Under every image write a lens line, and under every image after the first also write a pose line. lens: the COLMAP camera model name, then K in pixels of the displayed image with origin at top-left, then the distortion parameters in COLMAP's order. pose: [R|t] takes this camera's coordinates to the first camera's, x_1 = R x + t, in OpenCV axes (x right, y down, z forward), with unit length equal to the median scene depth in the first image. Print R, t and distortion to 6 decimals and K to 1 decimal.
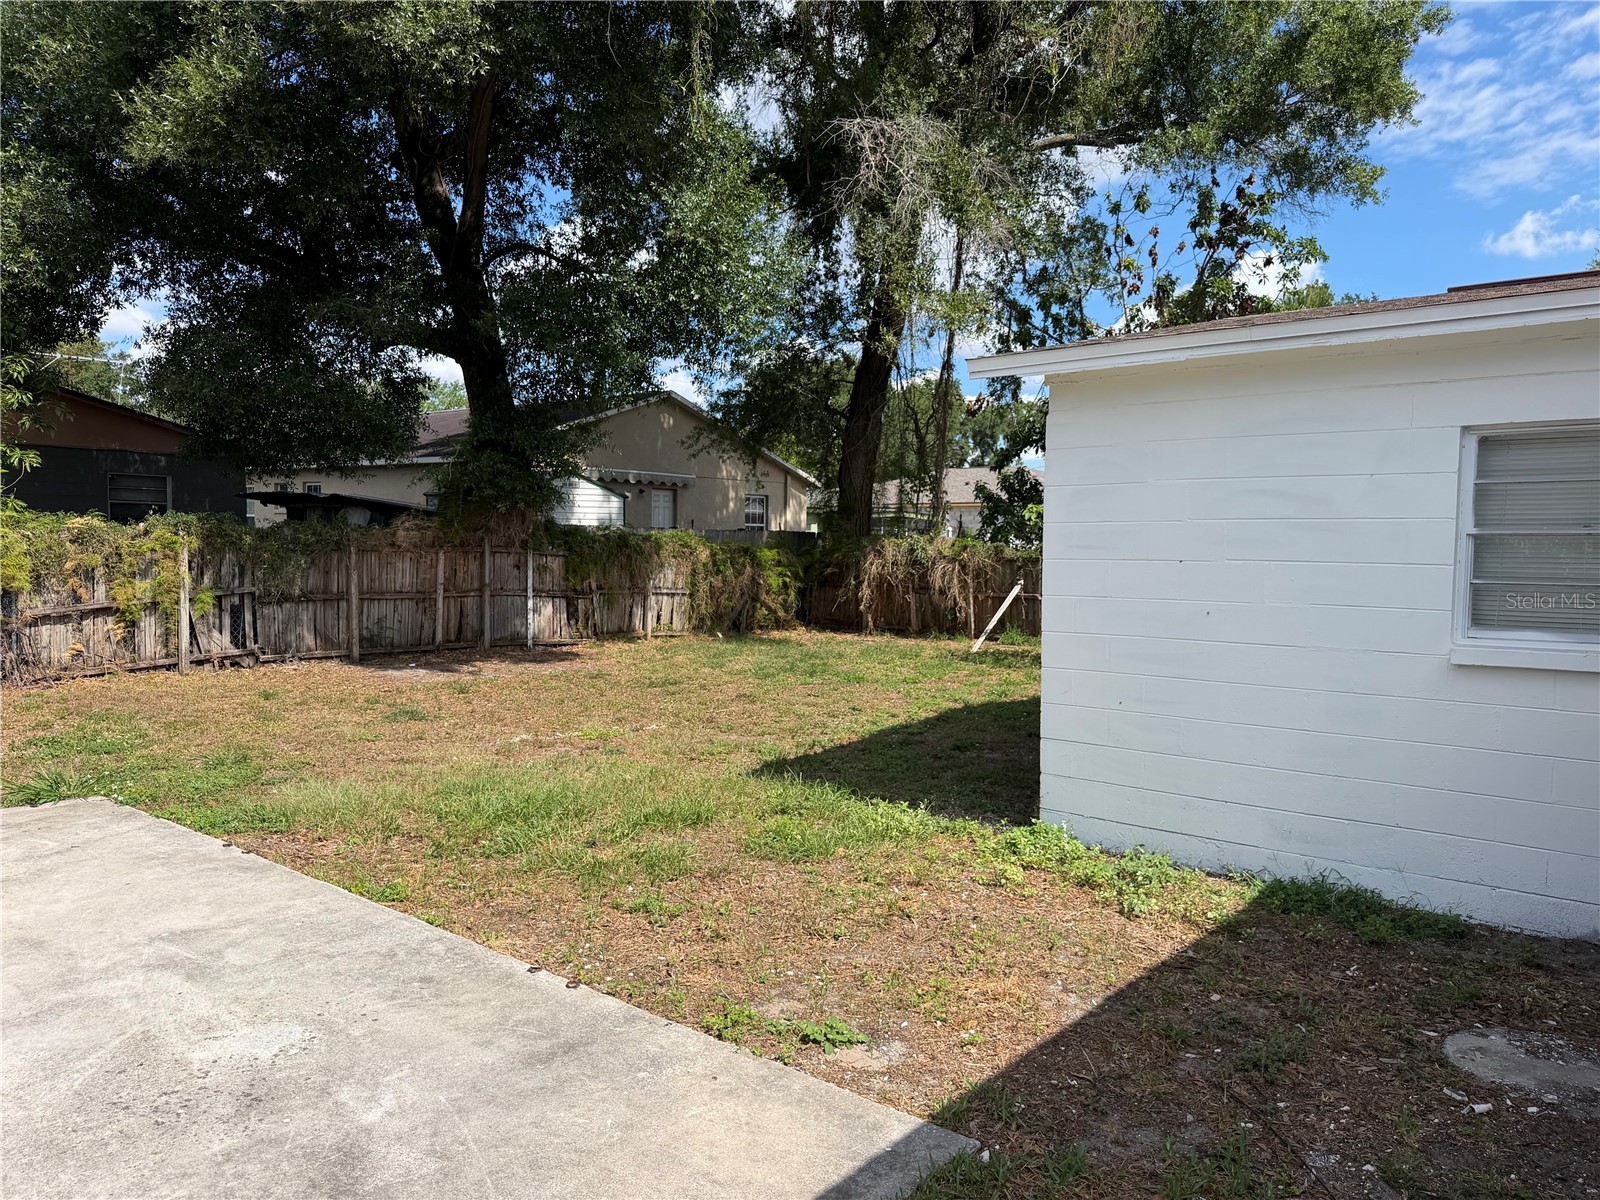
lens RADIAL K [[1119.8, 0, 804.2], [0, 1119.8, 605.9], [0, 0, 1]] dist [0.046133, -0.067134]
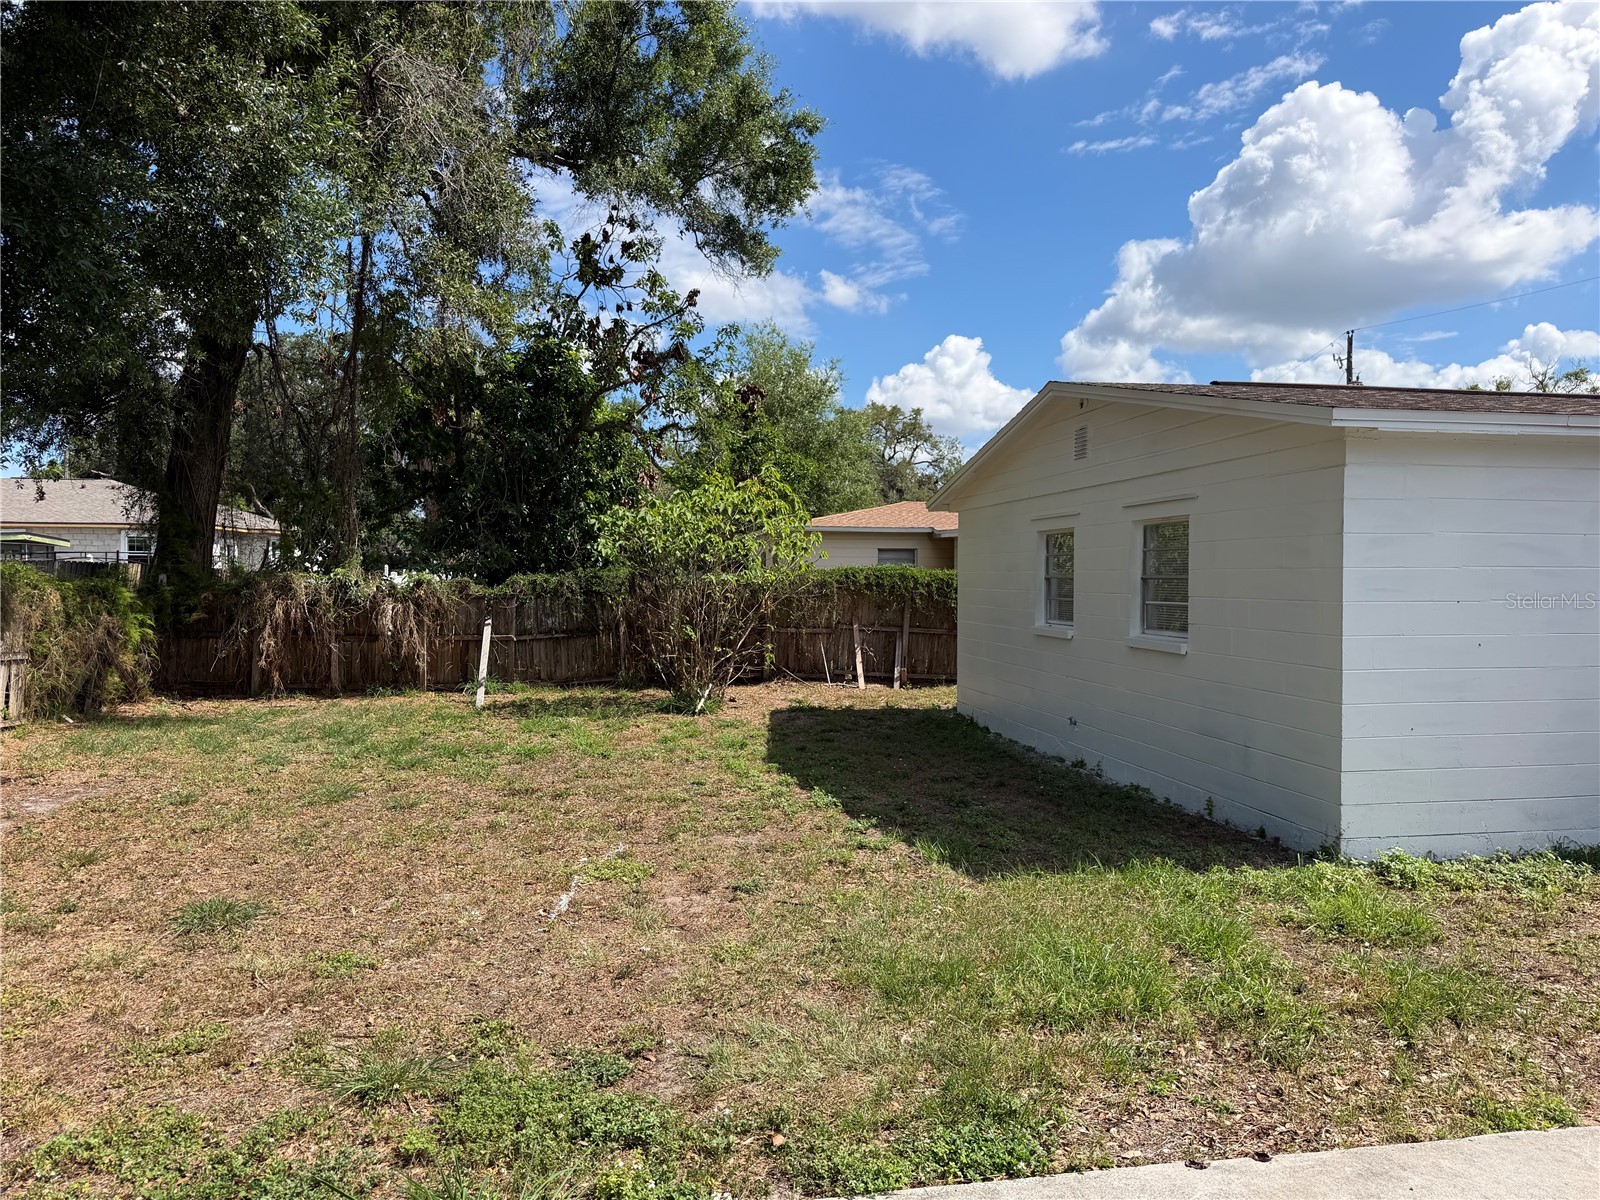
lens RADIAL K [[1119.8, 0, 800.9], [0, 1119.8, 592.2], [0, 0, 1]] dist [0.046133, -0.067134]
pose [[0.655336, -0.018650, 0.755108, -0.297229], [0.045998, 0.998825, -0.015250, -0.018698], [-0.753936, 0.044728, 0.655423, 0.220401]]
